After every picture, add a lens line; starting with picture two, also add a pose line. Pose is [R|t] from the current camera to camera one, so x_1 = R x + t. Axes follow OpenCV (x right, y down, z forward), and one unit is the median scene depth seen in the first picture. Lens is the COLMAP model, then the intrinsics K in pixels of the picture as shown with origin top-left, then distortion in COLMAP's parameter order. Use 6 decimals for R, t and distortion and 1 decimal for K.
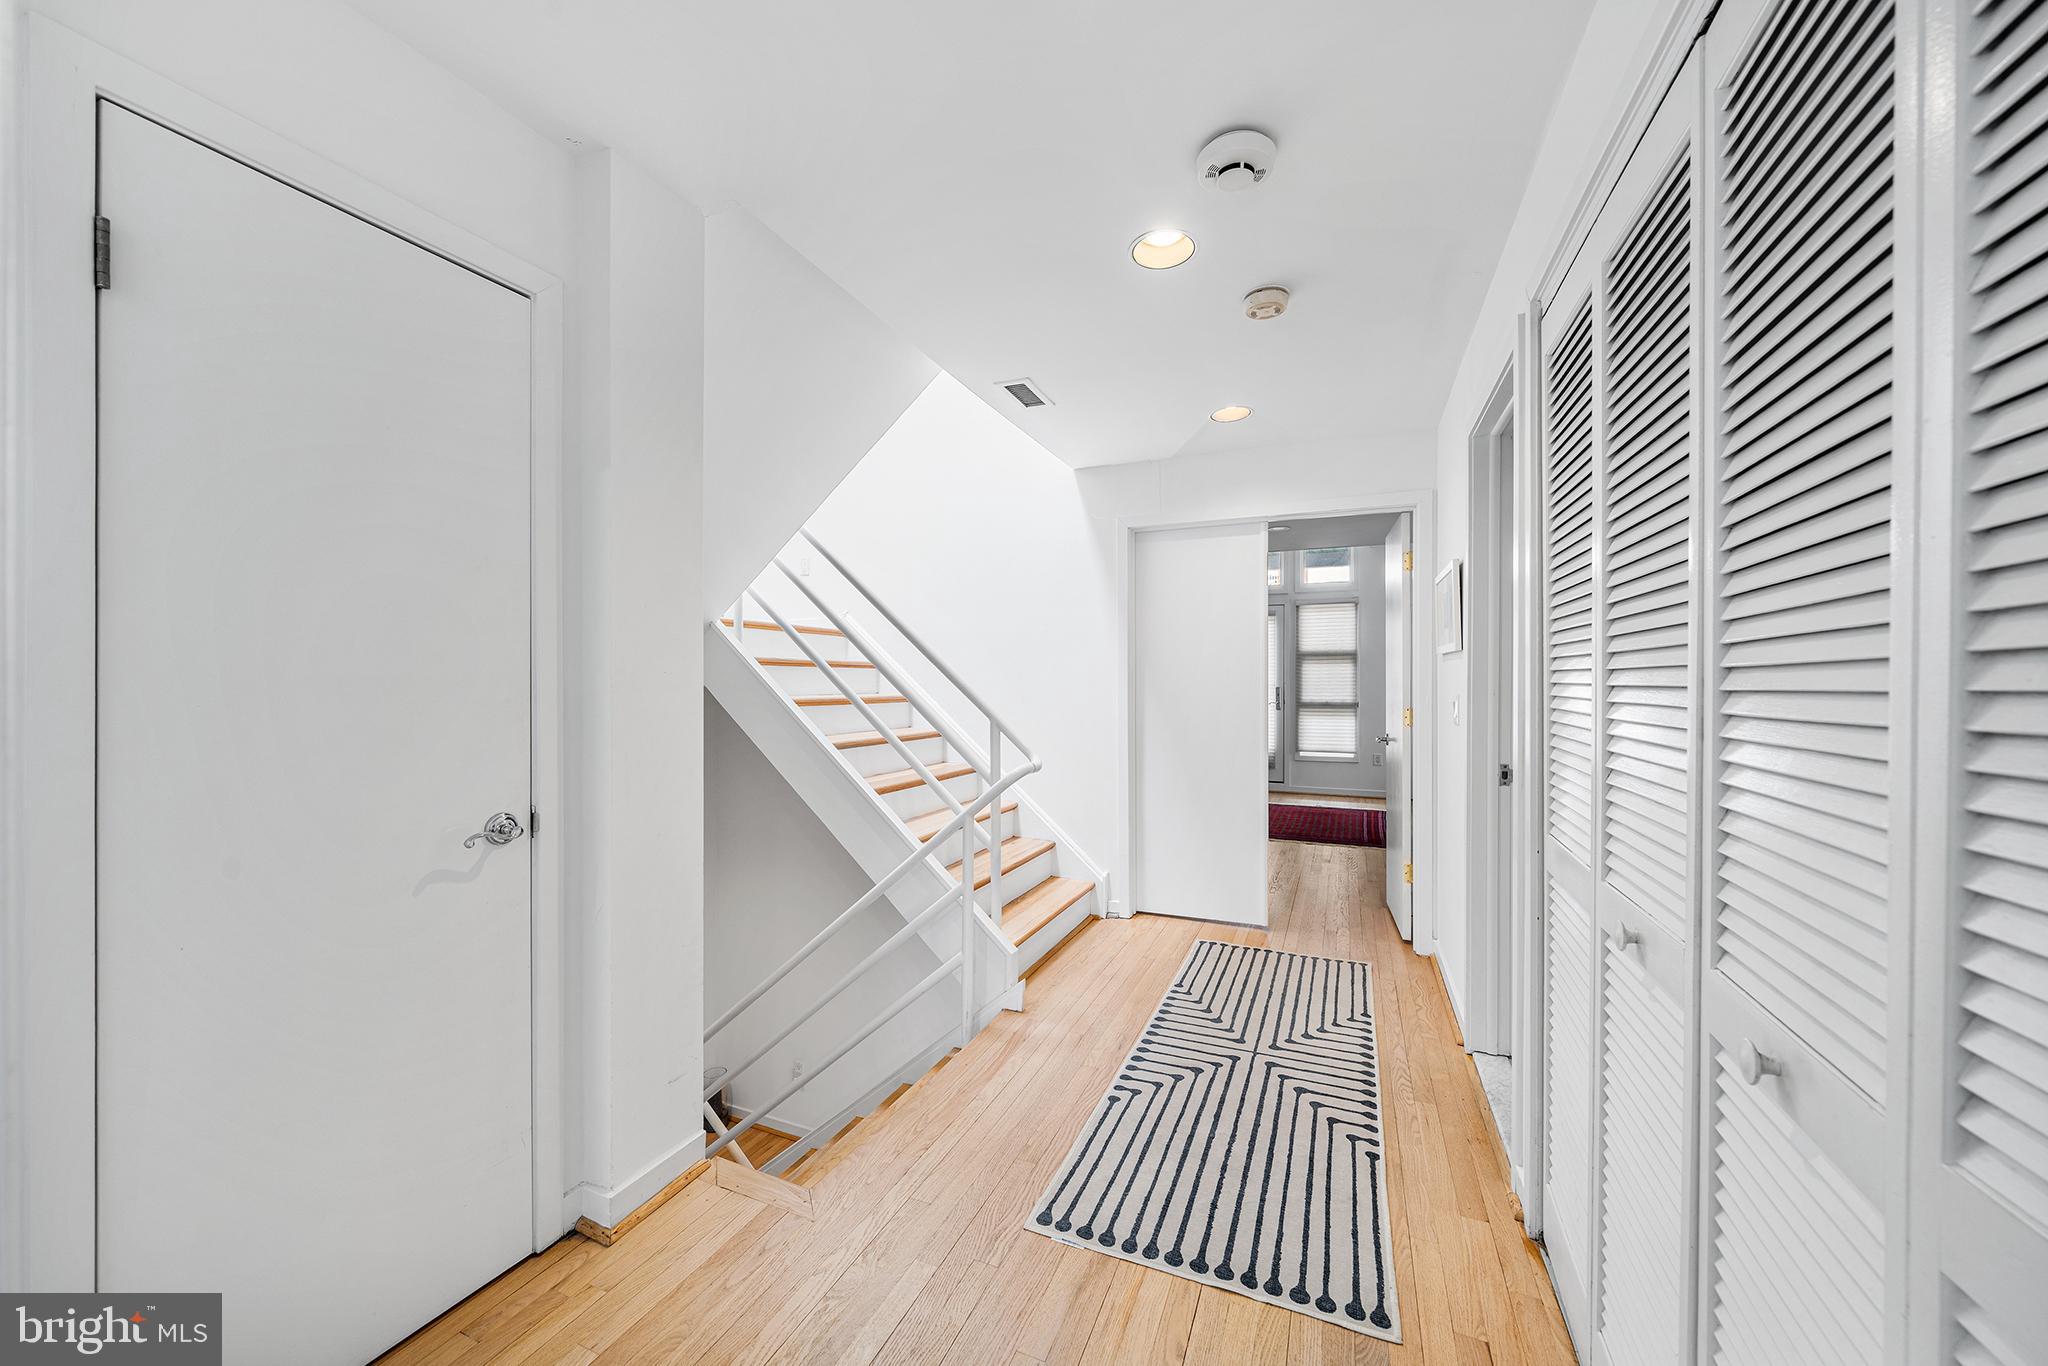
lens RADIAL K [[764.1, 0, 1022.0], [0, 764.1, 685.0], [0, 0, 1]] dist [-0.002028, -0.000125]
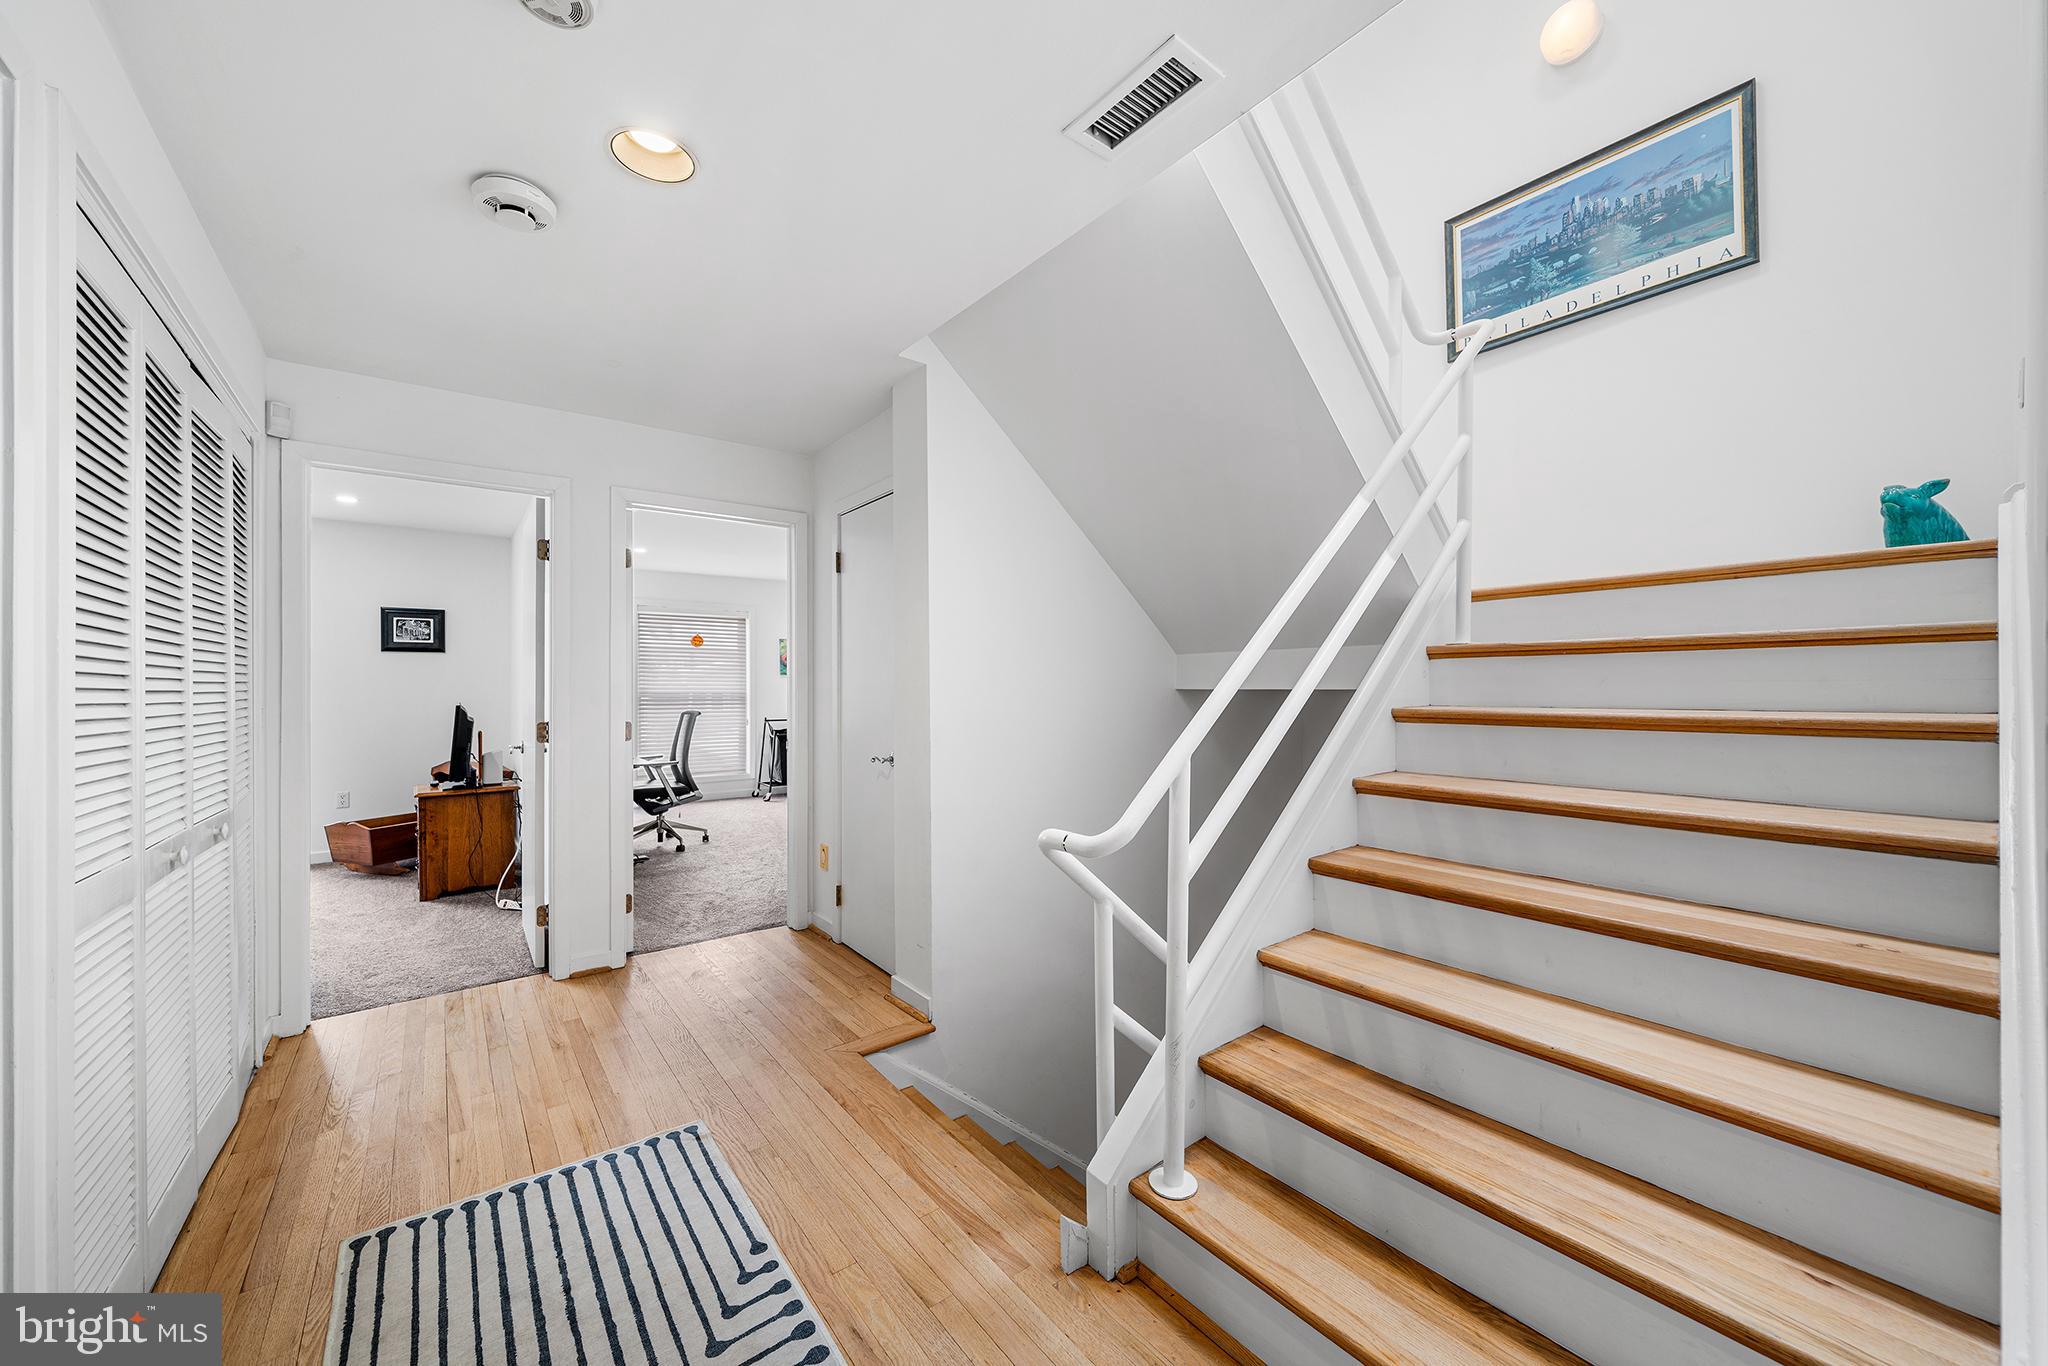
lens RADIAL K [[749.2, 0, 1024.0], [0, 749.2, 683.0], [0, 0, 1]] dist [-0.004017, -0.000230]
pose [[-0.481169, -0.001274, -0.876627, 0.624262], [0.002152, 0.999994, -0.002635, -0.006307], [0.876625, -0.003154, -0.481163, 1.552294]]
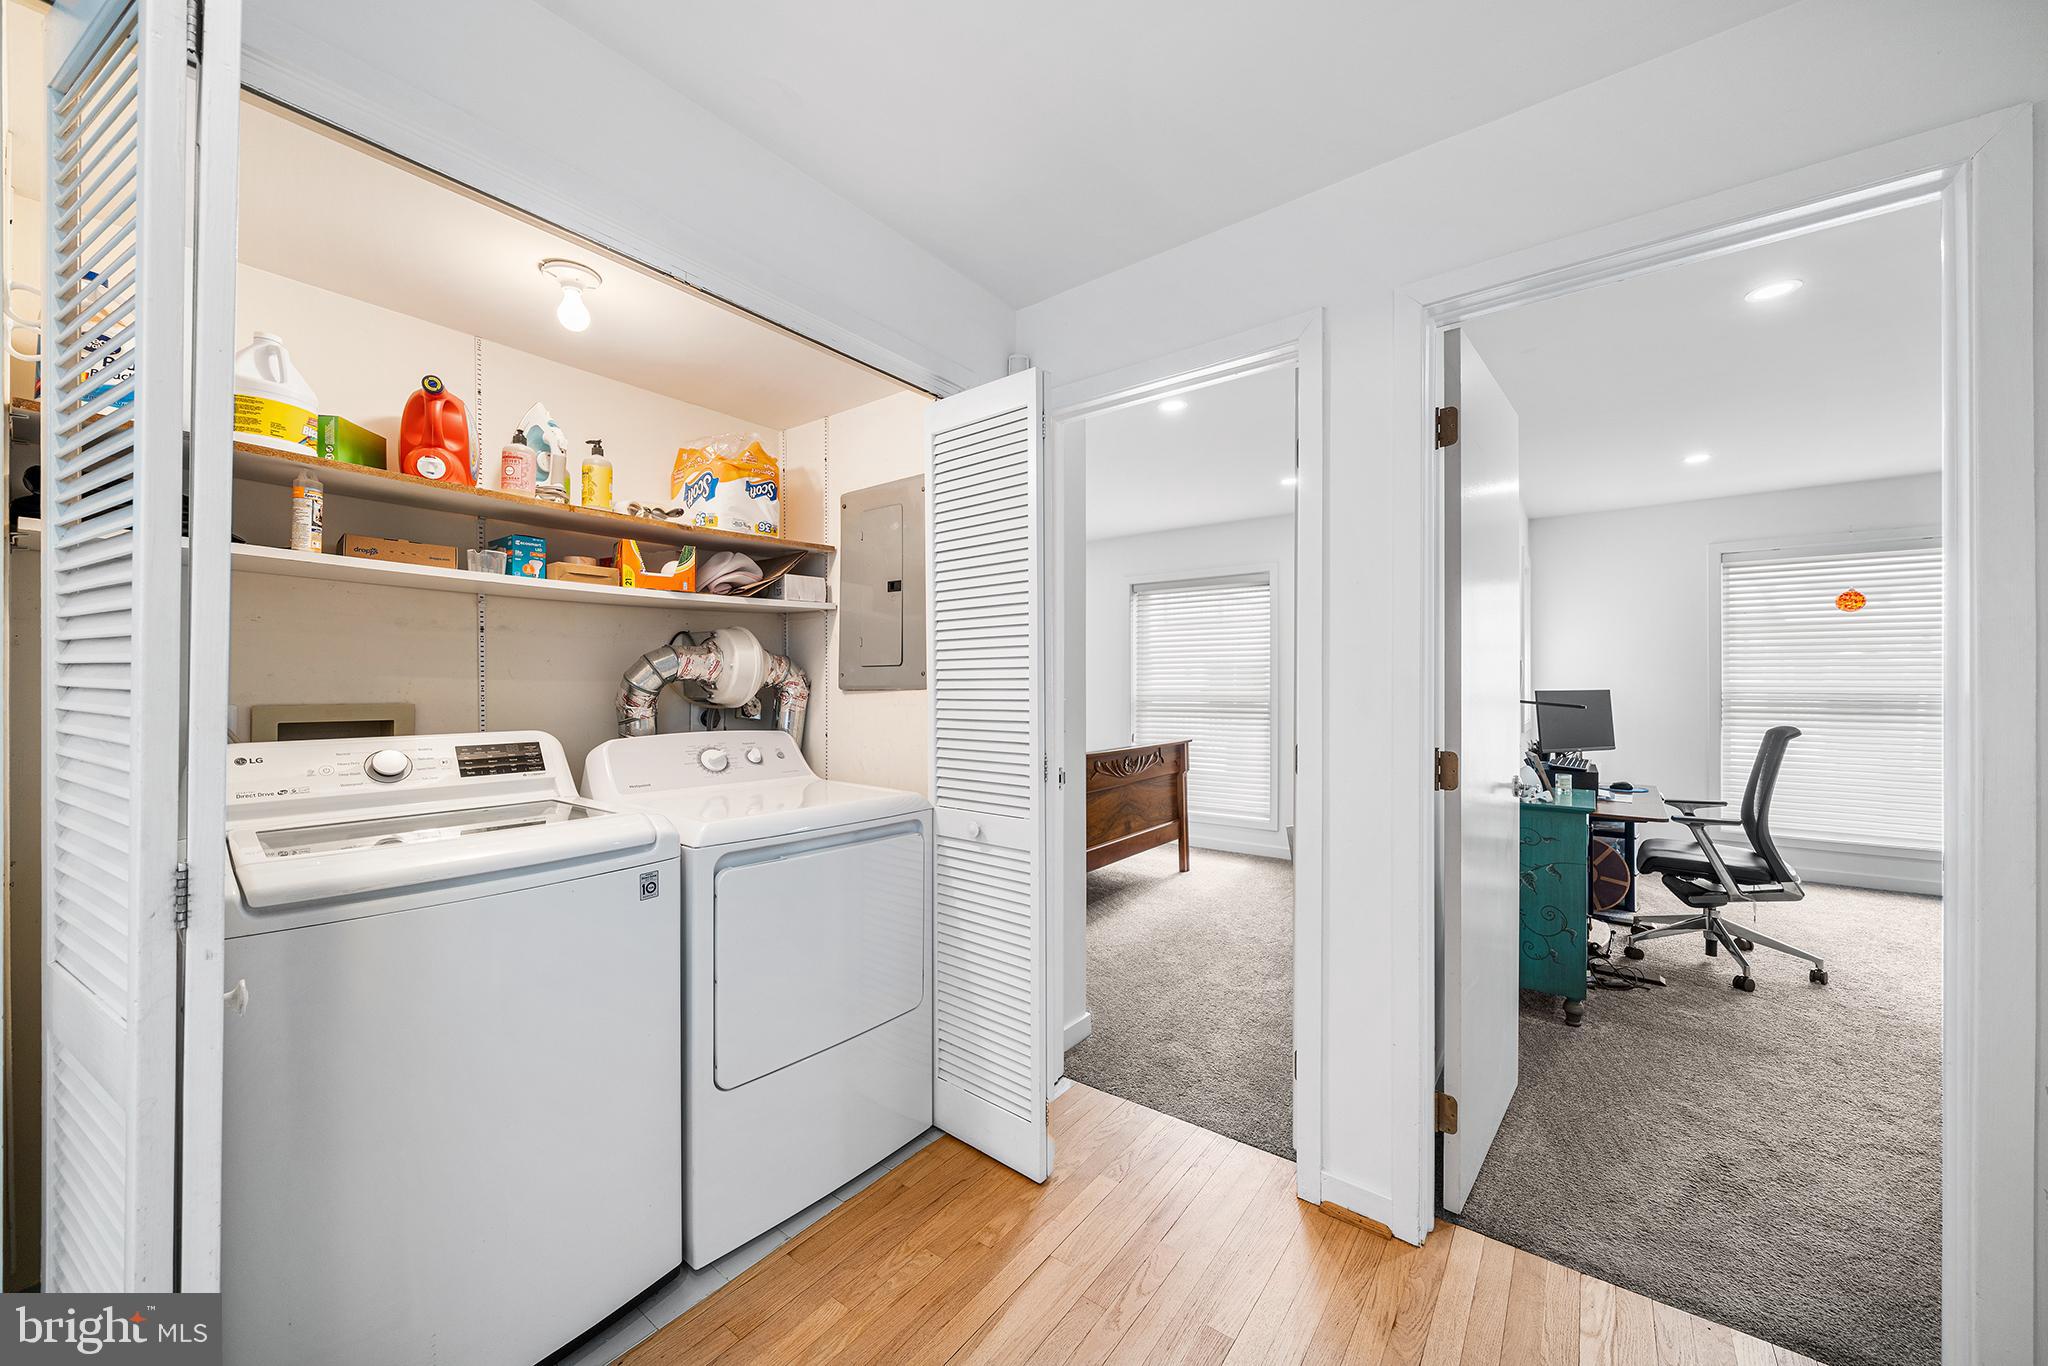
lens RADIAL K [[749.2, 0, 1024.0], [0, 749.2, 683.0], [0, 0, 1]] dist [-0.004017, -0.000230]
pose [[-0.968684, 0.003915, 0.248266, -0.087775], [0.003597, 0.999992, -0.001733, -0.003154], [-0.248271, -0.000786, -0.968690, 0.964409]]
